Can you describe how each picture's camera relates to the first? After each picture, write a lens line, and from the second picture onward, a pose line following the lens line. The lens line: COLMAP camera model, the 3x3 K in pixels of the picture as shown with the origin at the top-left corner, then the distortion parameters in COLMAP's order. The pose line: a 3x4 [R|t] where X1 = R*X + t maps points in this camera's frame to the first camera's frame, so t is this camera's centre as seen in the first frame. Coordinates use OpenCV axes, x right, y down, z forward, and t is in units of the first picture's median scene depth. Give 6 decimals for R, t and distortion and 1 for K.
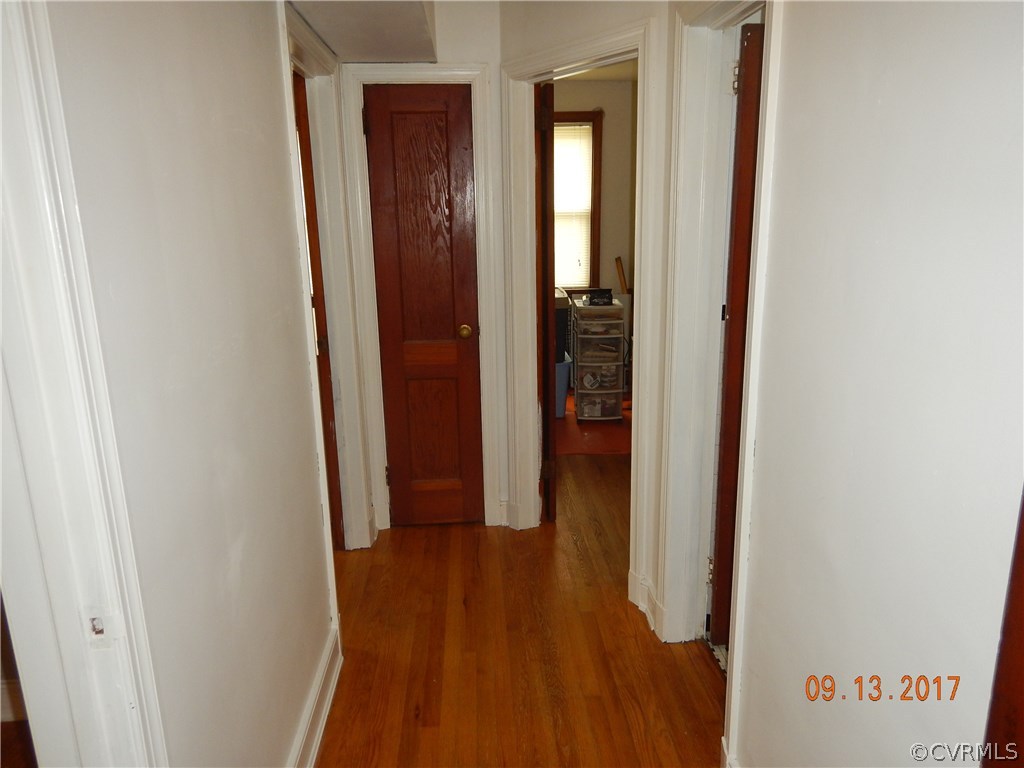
lens RADIAL K [[725.7, 0, 512.8], [0, 725.7, 383.4], [0, 0, 1]] dist [0.000478, 0.000834]
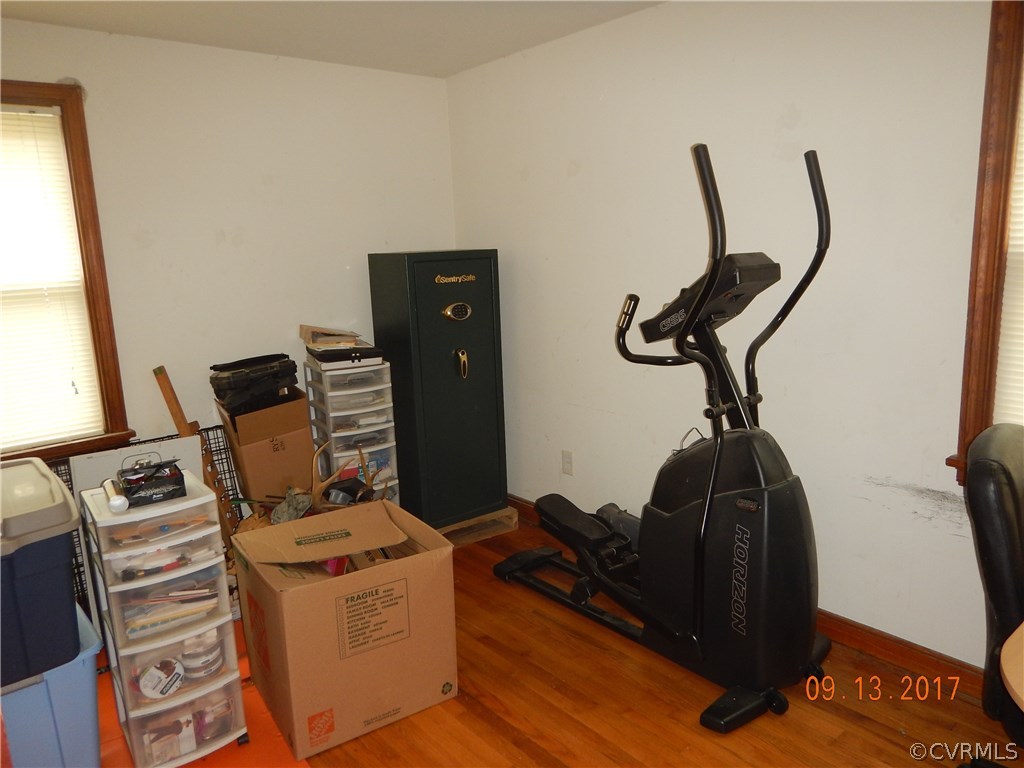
lens RADIAL K [[725.7, 0, 511.0], [0, 725.7, 381.9], [0, 0, 1]] dist [0.000478, 0.000834]
pose [[0.790874, -0.127136, 0.598628, 0.038074], [0.170759, 0.985177, -0.016366, -0.133330], [-0.587674, 0.115165, 0.800860, 0.519039]]
